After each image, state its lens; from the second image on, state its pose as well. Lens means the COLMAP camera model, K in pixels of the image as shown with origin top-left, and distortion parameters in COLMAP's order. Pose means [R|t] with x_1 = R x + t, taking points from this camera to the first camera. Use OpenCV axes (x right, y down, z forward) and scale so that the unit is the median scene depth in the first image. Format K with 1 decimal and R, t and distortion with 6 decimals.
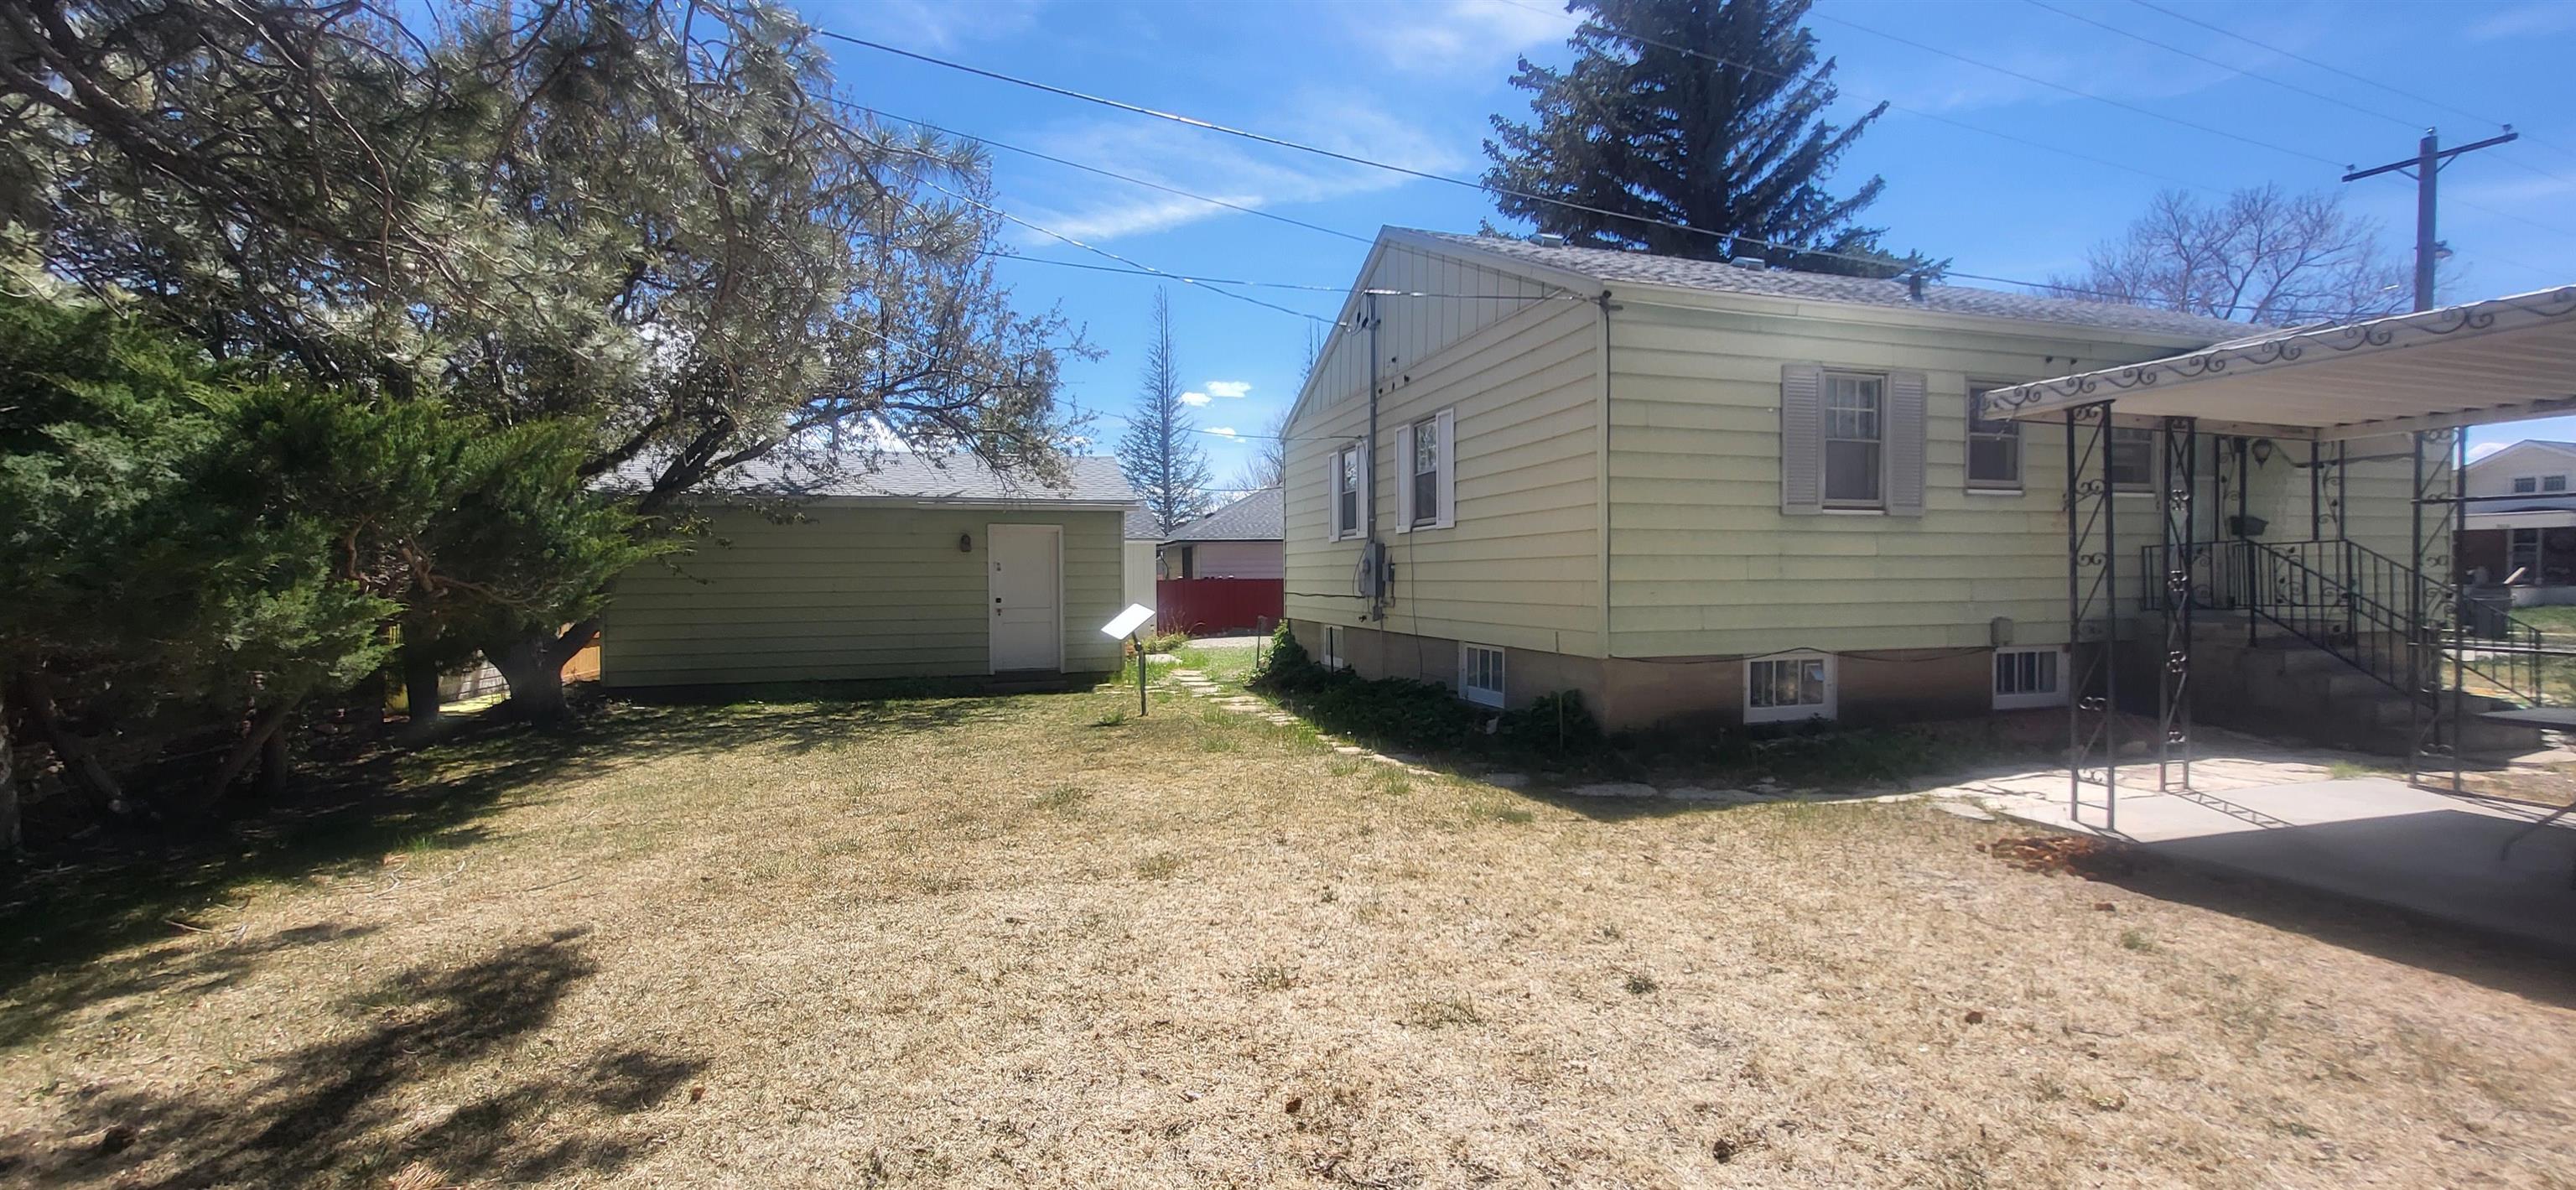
lens RADIAL K [[1012.8, 0, 1301.8], [0, 1012.8, 601.0], [0, 0, 1]] dist [0.000133, -0.000907]
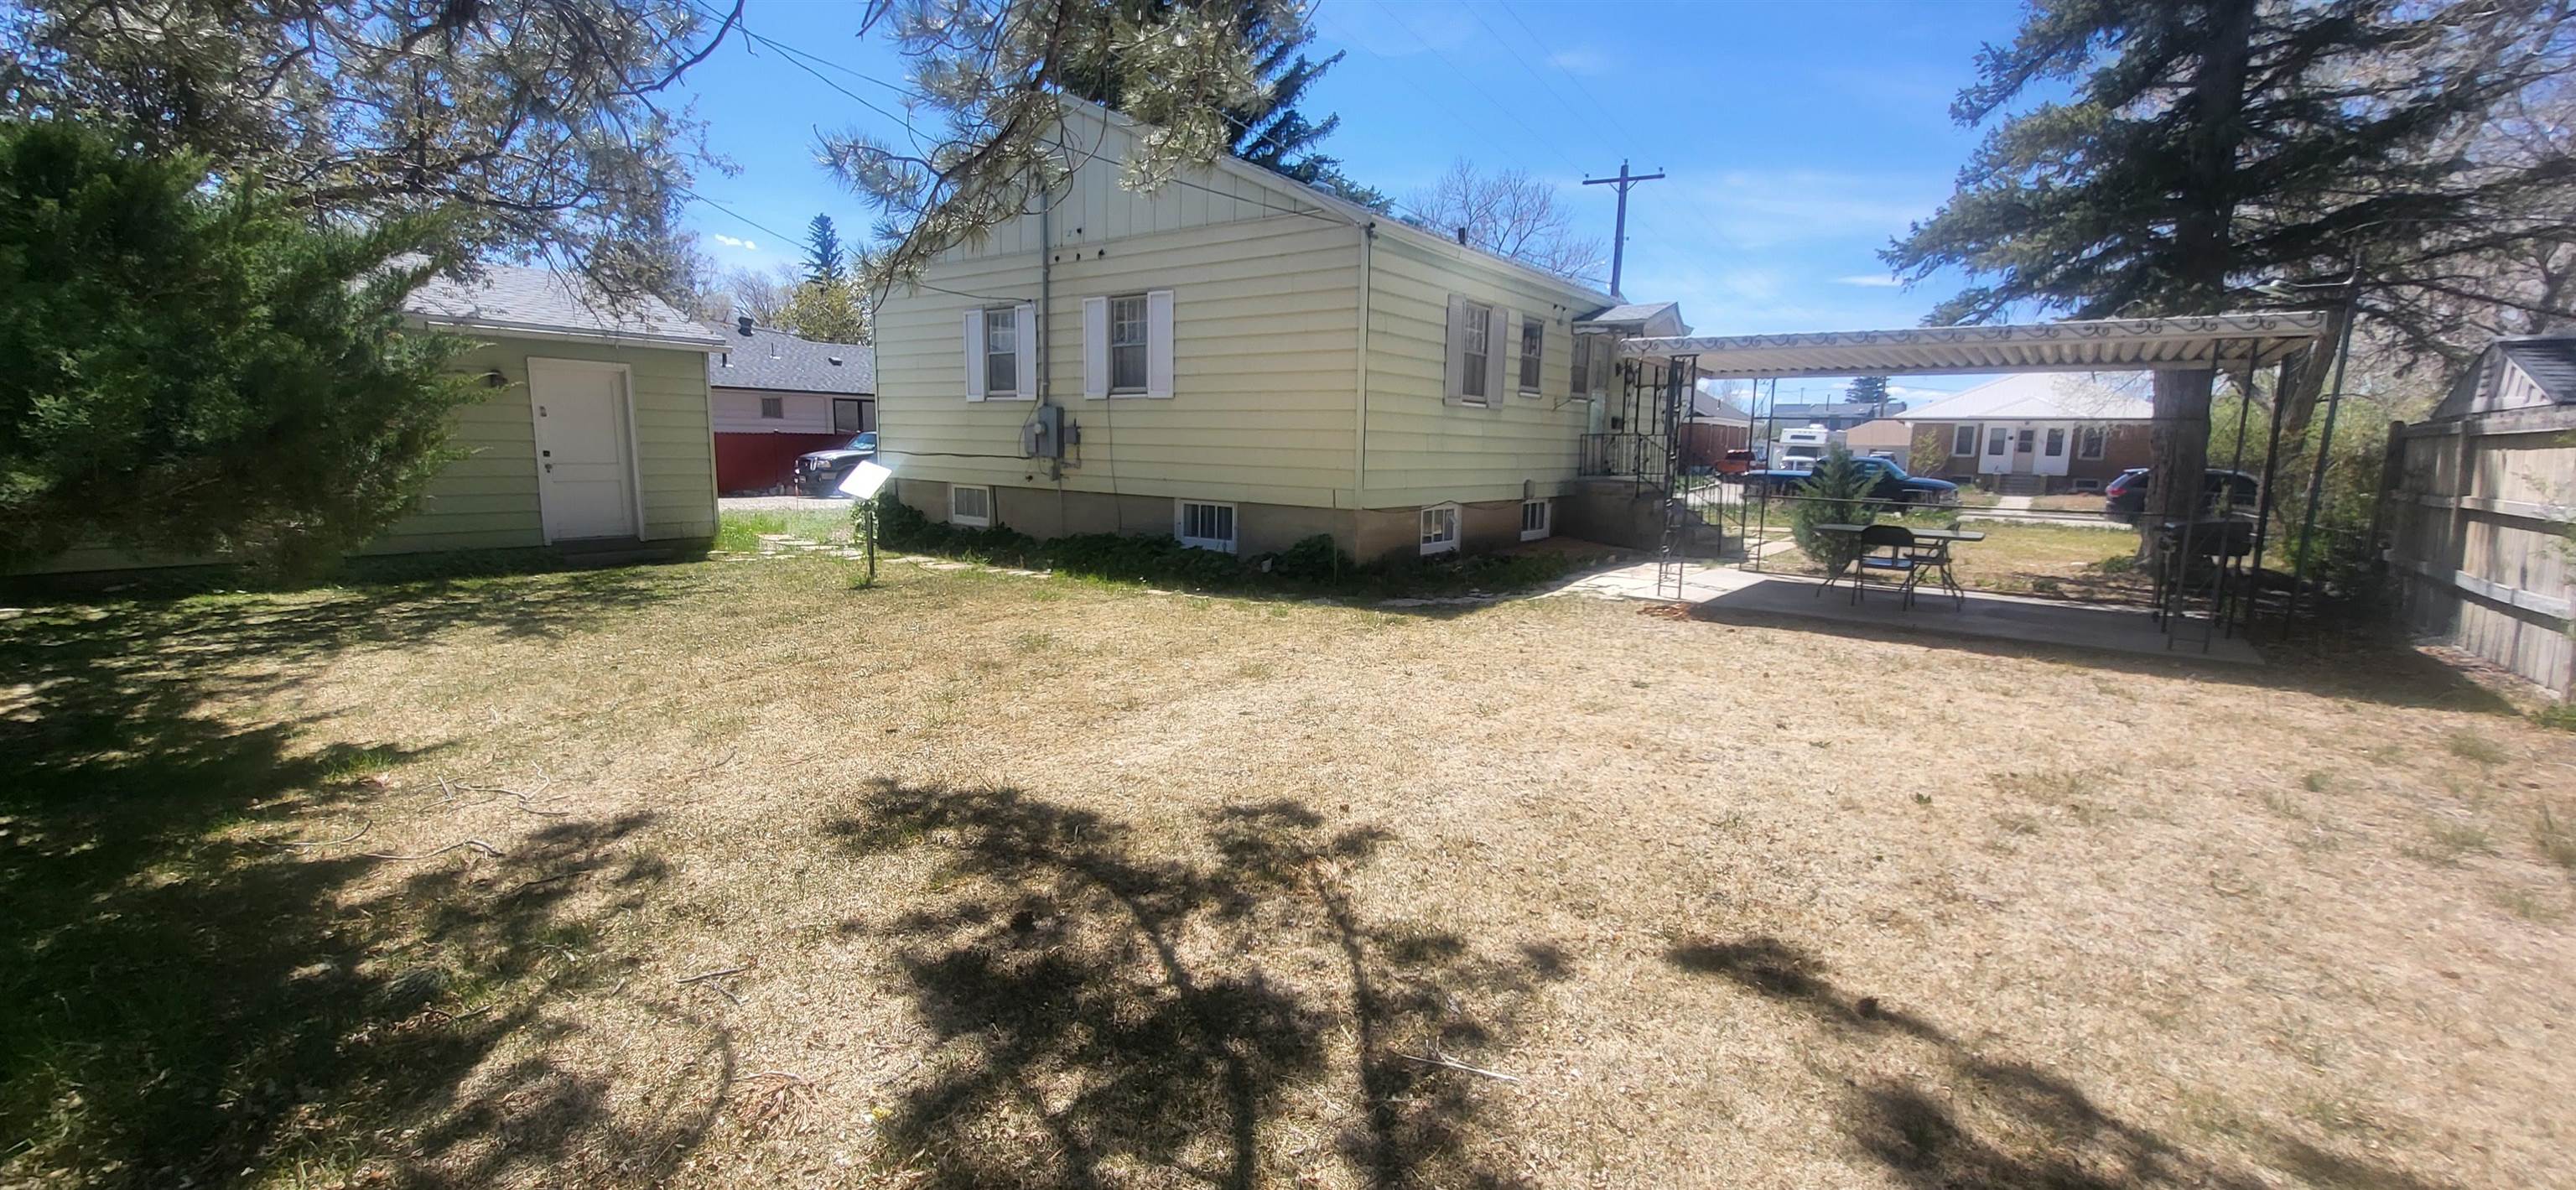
lens RADIAL K [[1010.9, 0, 1305.0], [0, 1010.9, 599.2], [0, 0, 1]] dist [-0.000470, -0.000618]
pose [[0.806901, -0.065051, 0.587094, -0.498283], [-0.014086, 0.991516, 0.129221, 0.003040], [-0.590519, -0.112538, 0.799138, -0.026345]]
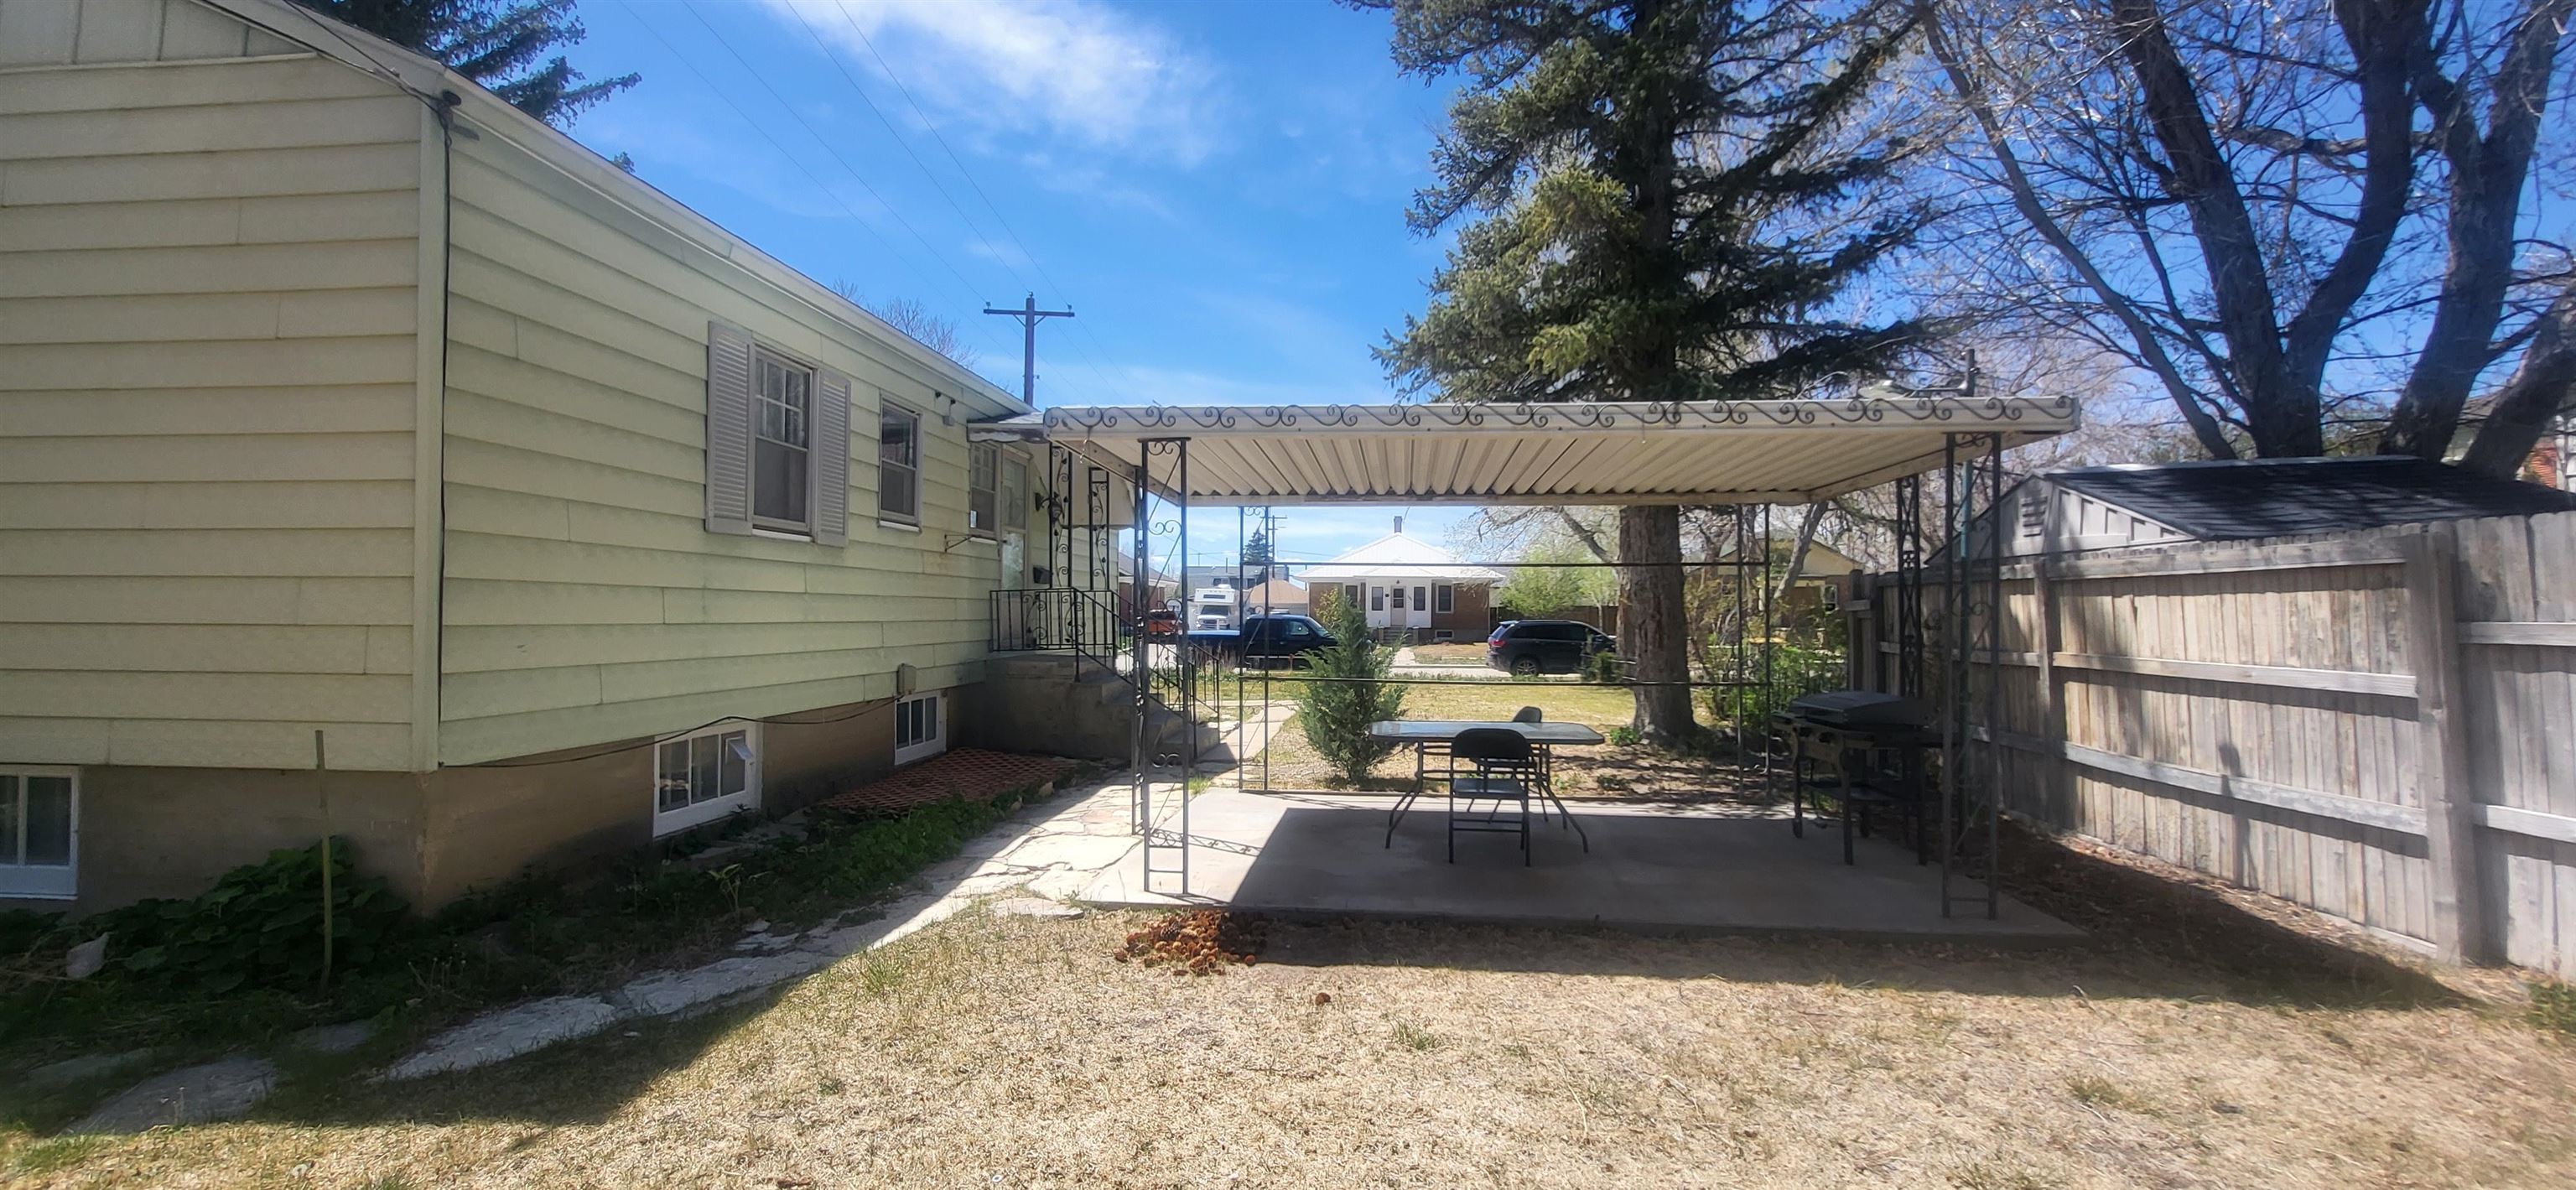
lens RADIAL K [[1010.9, 0, 1305.0], [0, 1010.9, 599.2], [0, 0, 1]] dist [-0.000470, -0.000618]
pose [[0.374766, 0.022576, 0.926844, -0.021136], [0.012535, 0.999489, -0.029414, -0.011432], [-0.927035, 0.022641, 0.374292, 0.340583]]
